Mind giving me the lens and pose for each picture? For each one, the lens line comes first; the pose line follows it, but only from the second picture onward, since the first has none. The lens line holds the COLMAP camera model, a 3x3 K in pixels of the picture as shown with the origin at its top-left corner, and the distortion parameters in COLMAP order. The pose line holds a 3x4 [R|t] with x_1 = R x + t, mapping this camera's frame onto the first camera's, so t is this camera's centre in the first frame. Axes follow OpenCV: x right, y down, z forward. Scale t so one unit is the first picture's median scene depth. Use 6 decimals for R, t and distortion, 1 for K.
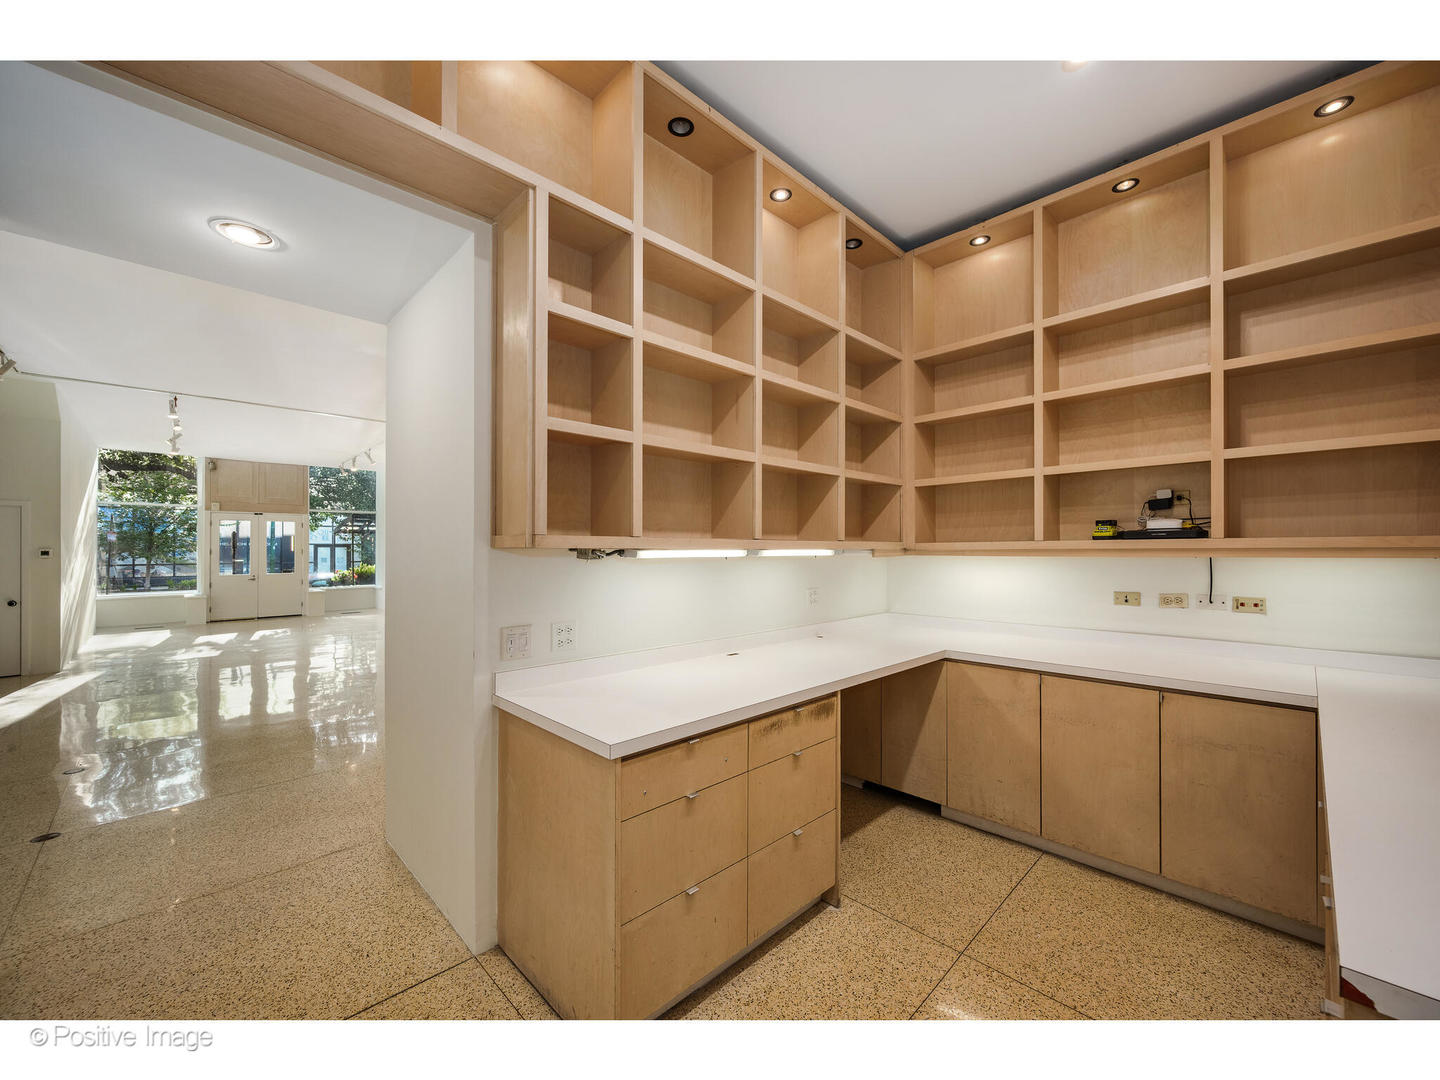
lens RADIAL K [[566.0, 0, 733.6], [0, 566.0, 550.6], [0, 0, 1]] dist [-0.003705, -0.000185]
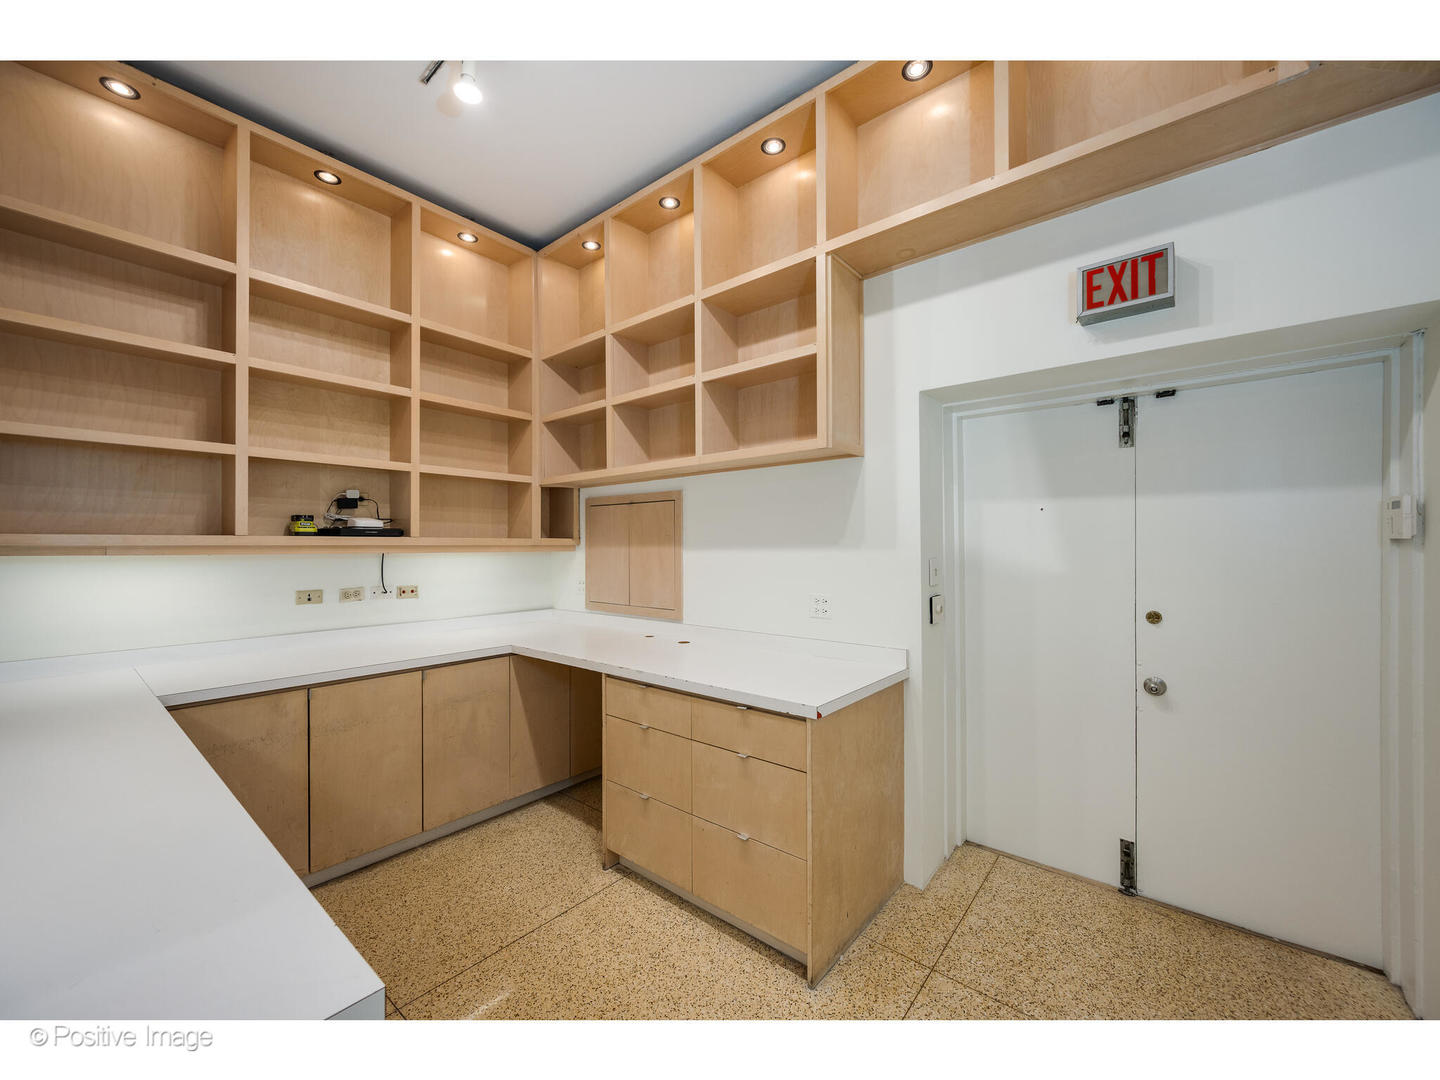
lens RADIAL K [[579.8, 0, 717.9], [0, 579.8, 545.2], [0, 0, 1]] dist [-0.000211, 0.000150]
pose [[-0.106490, 0.001935, 0.994312, -0.383476], [-0.002136, 0.999995, -0.002175, -0.003540], [-0.994311, -0.002355, -0.106486, 0.427279]]
